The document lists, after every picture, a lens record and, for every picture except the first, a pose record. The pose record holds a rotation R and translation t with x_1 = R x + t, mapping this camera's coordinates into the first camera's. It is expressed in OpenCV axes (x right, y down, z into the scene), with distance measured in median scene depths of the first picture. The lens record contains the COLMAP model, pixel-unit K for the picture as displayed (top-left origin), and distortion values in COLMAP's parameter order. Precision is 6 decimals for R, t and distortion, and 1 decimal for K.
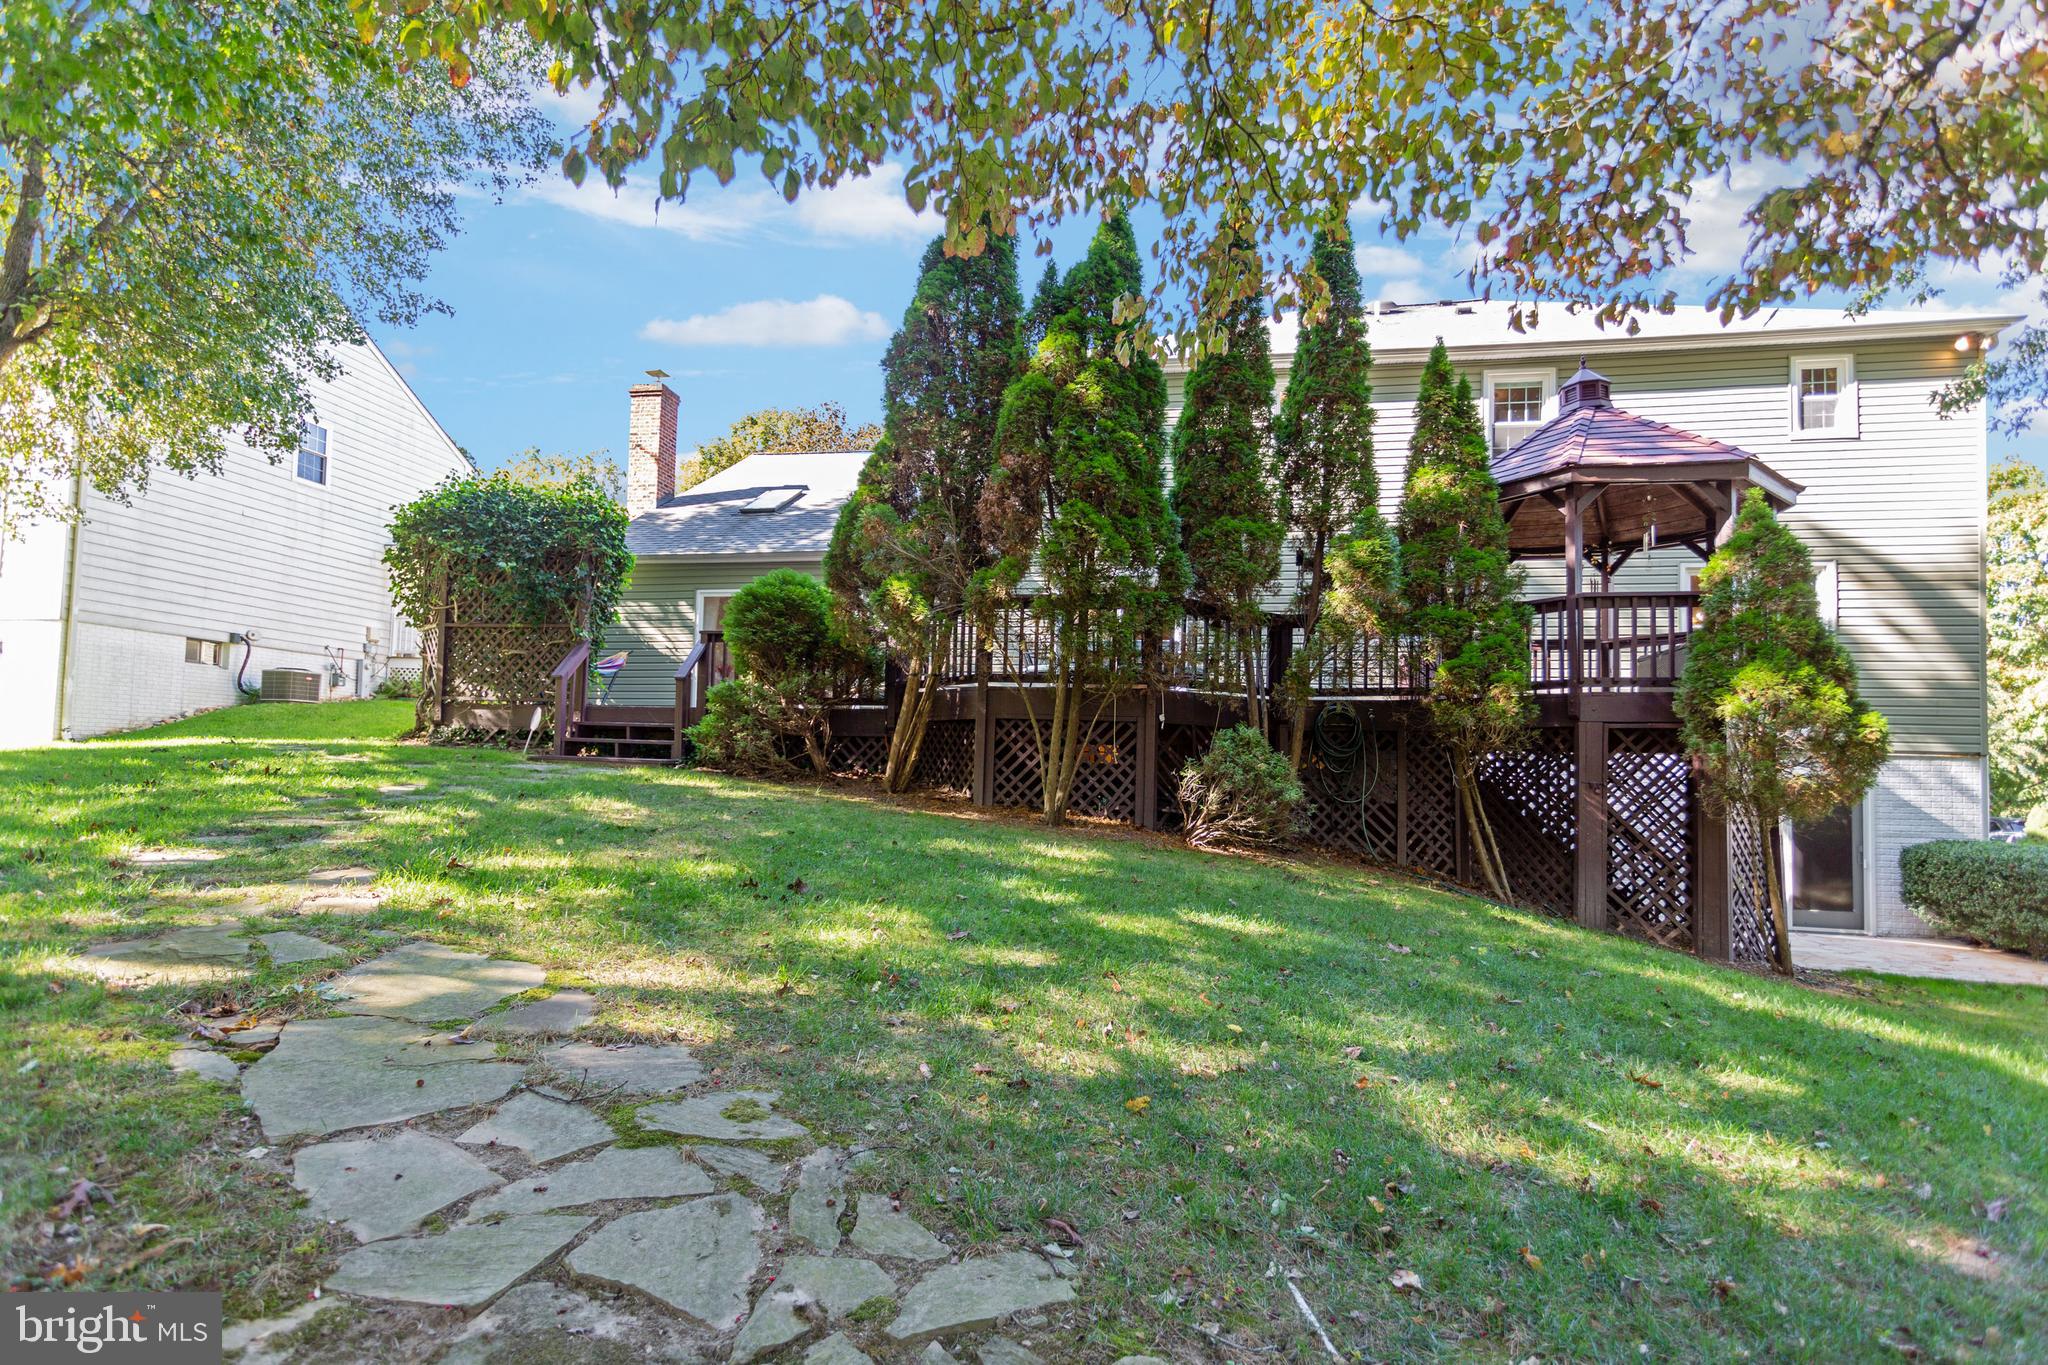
lens RADIAL K [[967.0, 0, 1017.8], [0, 967.0, 672.2], [0, 0, 1]] dist [0.005037, 0.001555]
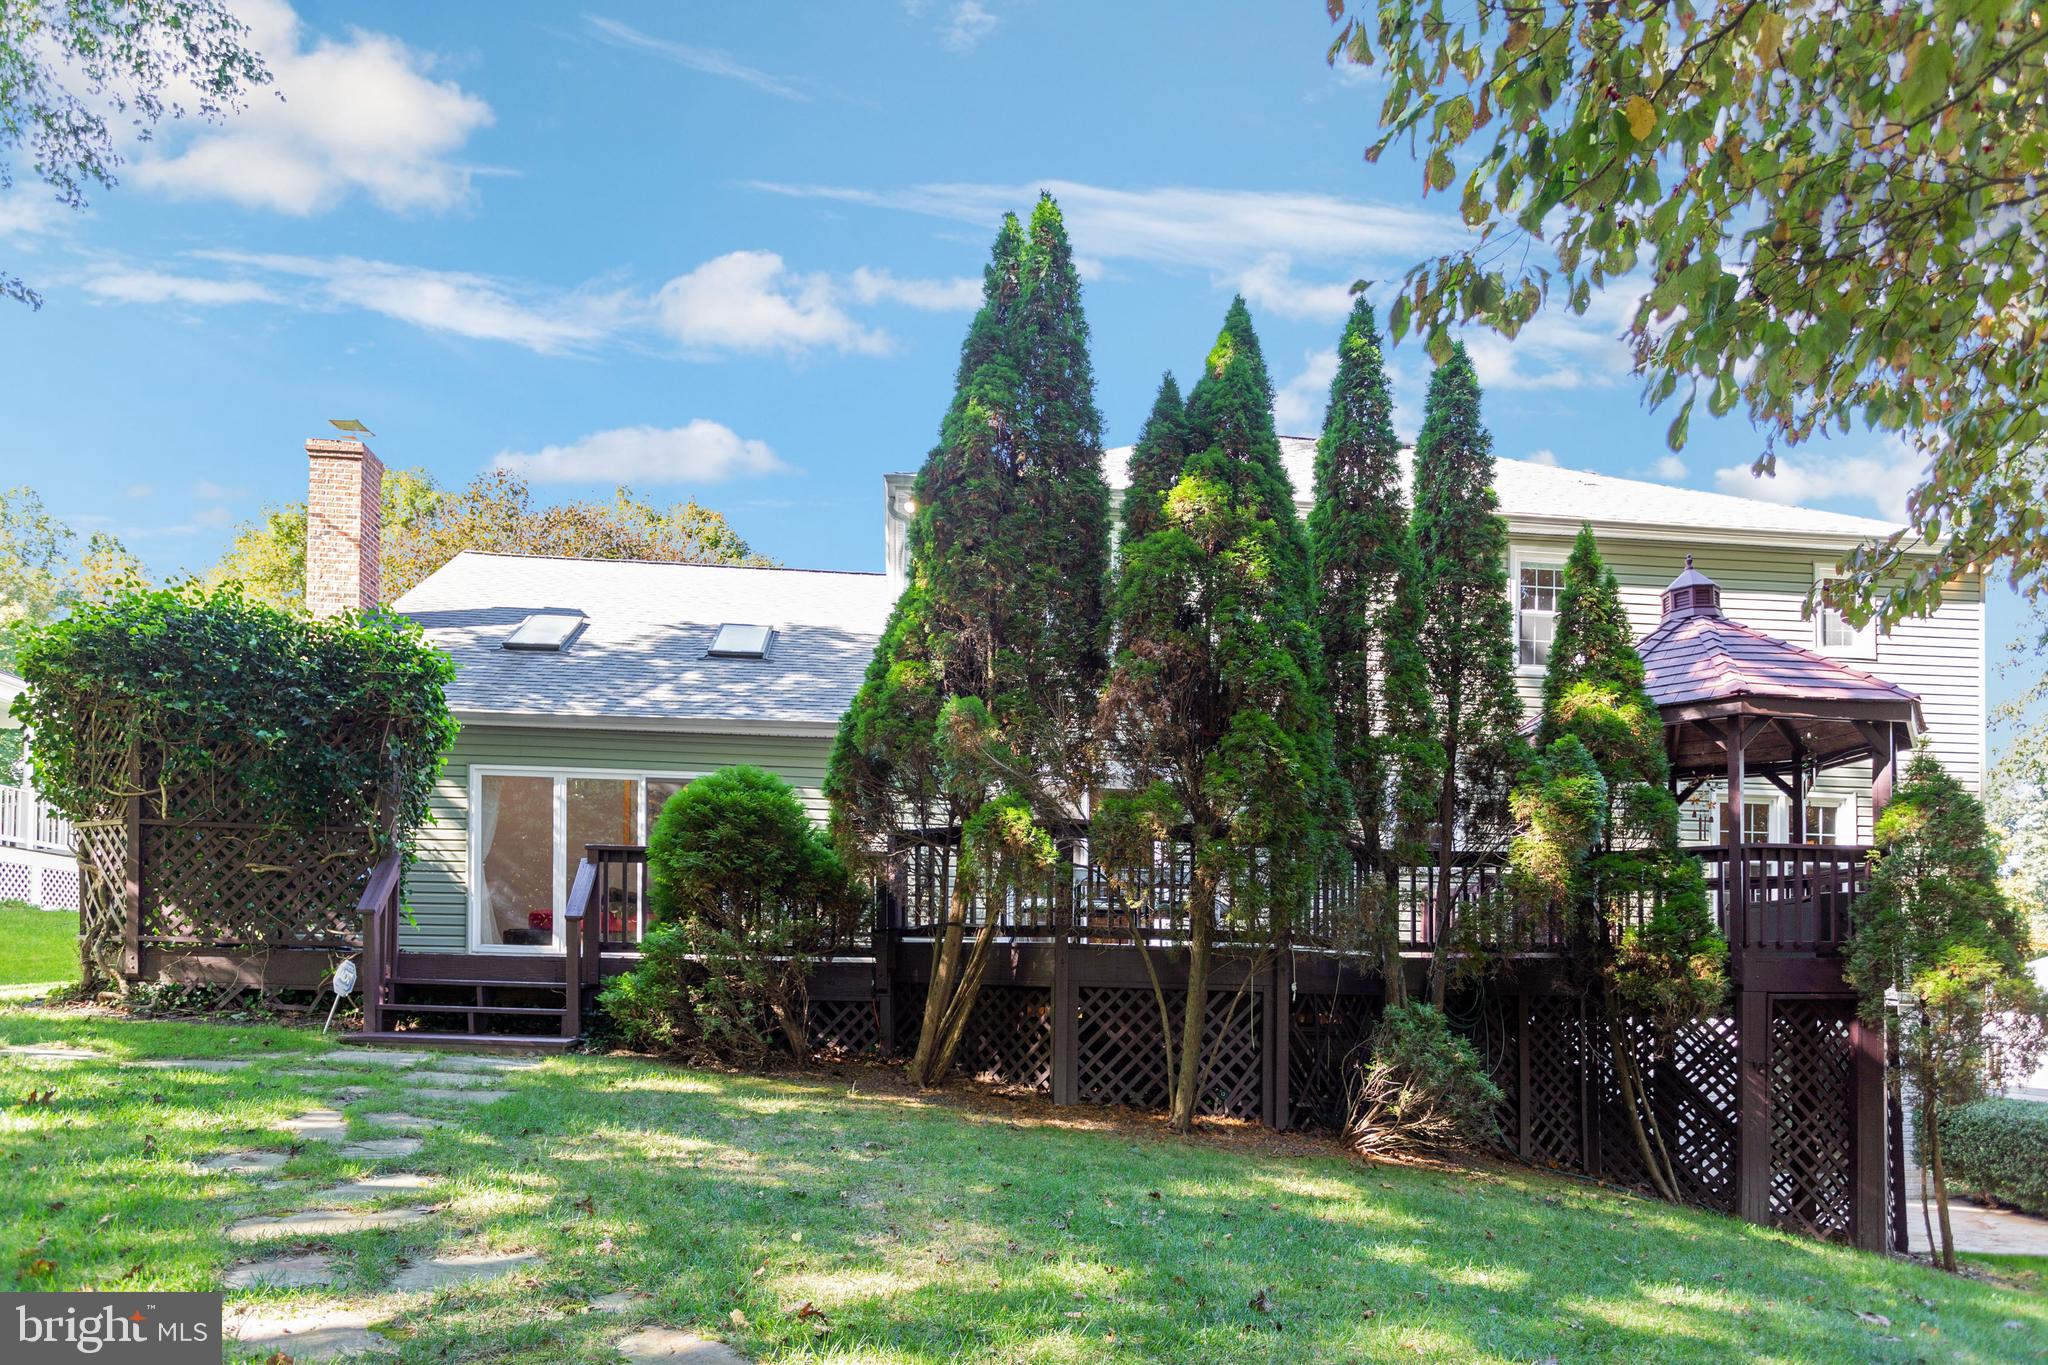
lens RADIAL K [[1252.3, 0, 1023.8], [0, 1252.3, 904.1], [0, 0, 1]] dist [-0.006546, 0.000836]
pose [[0.965862, 0.013361, 0.258712, -0.270939], [-0.024046, 0.998982, 0.038180, -0.044375], [-0.257938, -0.043098, 0.965200, 0.070825]]
